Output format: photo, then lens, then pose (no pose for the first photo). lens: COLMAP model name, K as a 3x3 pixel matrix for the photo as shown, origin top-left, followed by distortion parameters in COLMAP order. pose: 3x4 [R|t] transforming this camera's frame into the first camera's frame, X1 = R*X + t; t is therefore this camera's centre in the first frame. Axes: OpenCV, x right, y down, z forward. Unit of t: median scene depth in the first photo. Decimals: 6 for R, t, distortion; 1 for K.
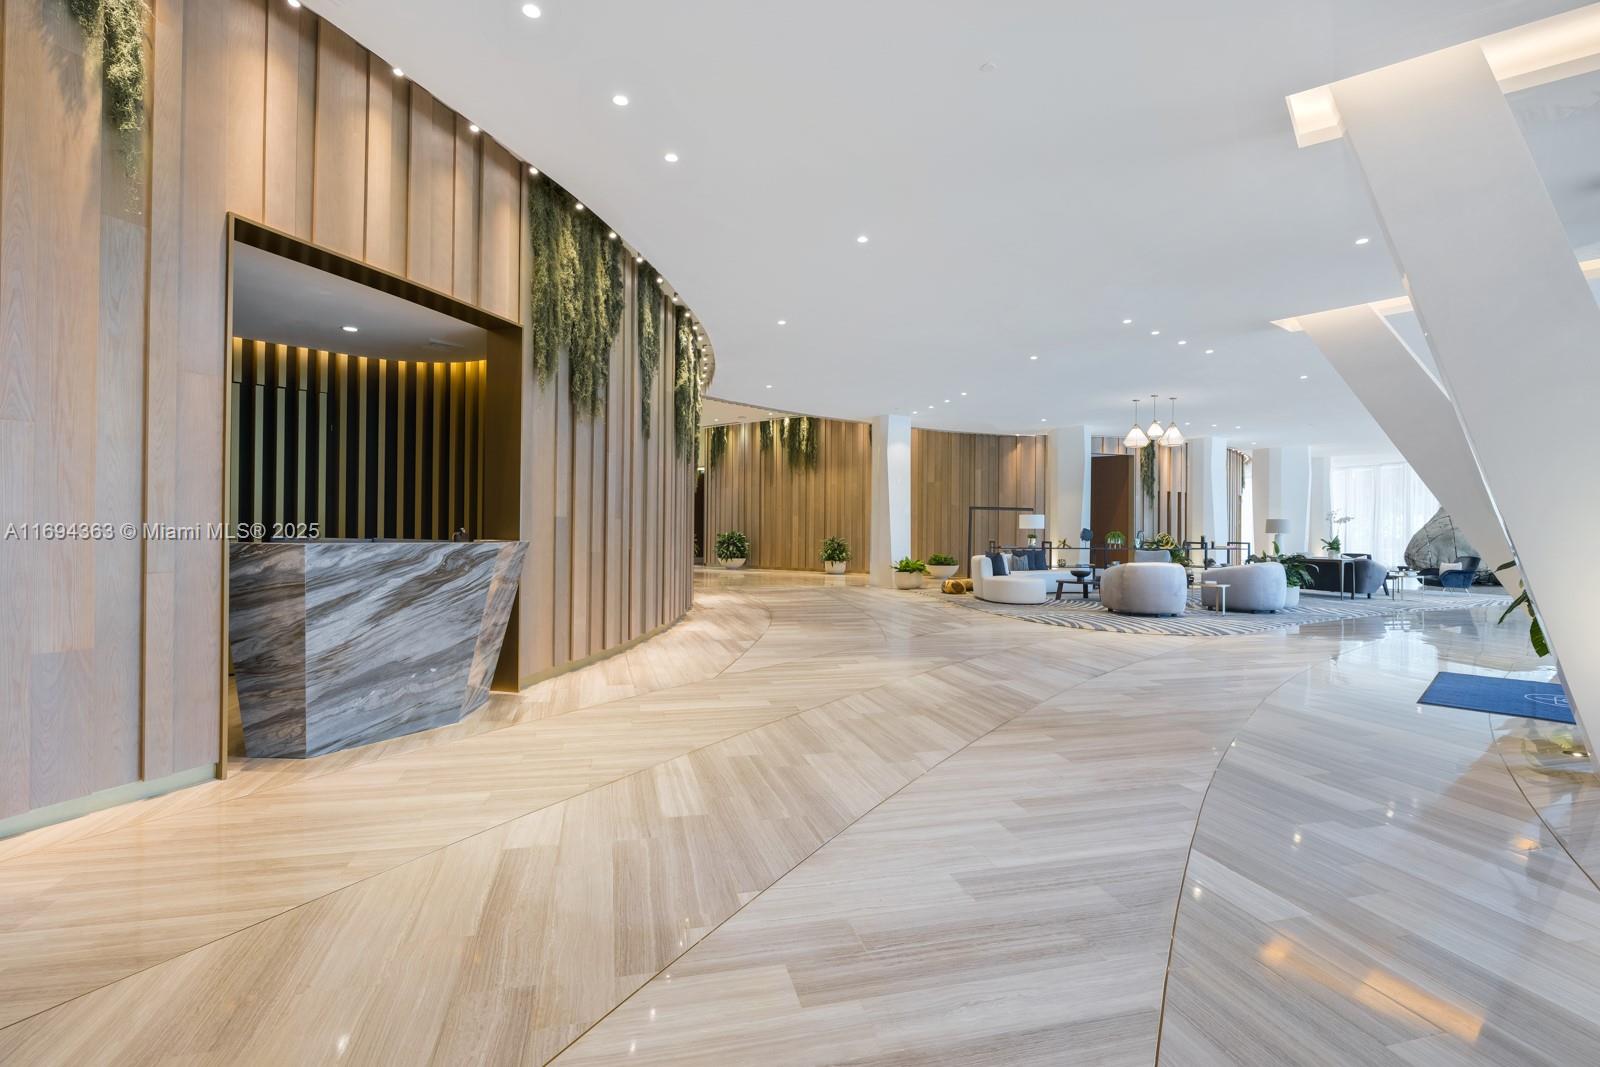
lens RADIAL K [[764.4, 0, 800.3], [0, 764.4, 531.1], [0, 0, 1]] dist [0.000056, -0.000042]
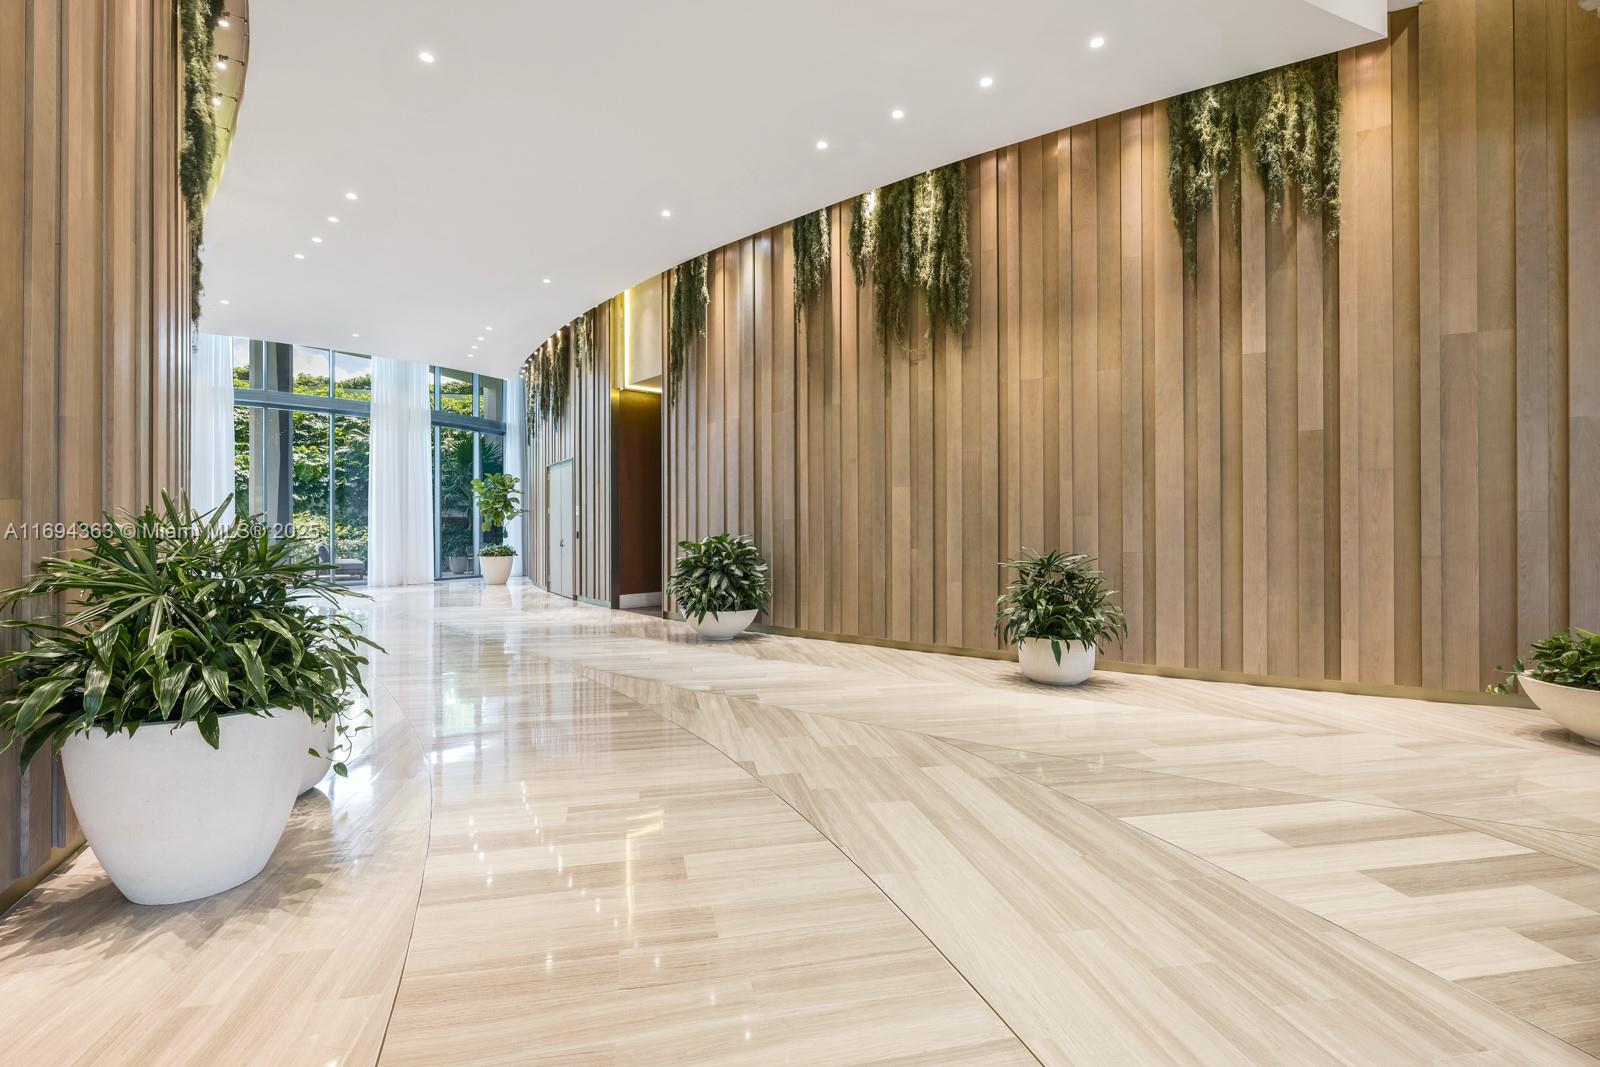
lens RADIAL K [[764.4, 0, 801.5], [0, 764.4, 532.8], [0, 0, 1]] dist [0.000056, -0.000042]
pose [[0.997708, -0.010312, -0.066876, -0.027227], [0.010473, 0.999943, 0.002054, -0.000532], [0.066851, -0.002750, 0.997759, 0.660853]]
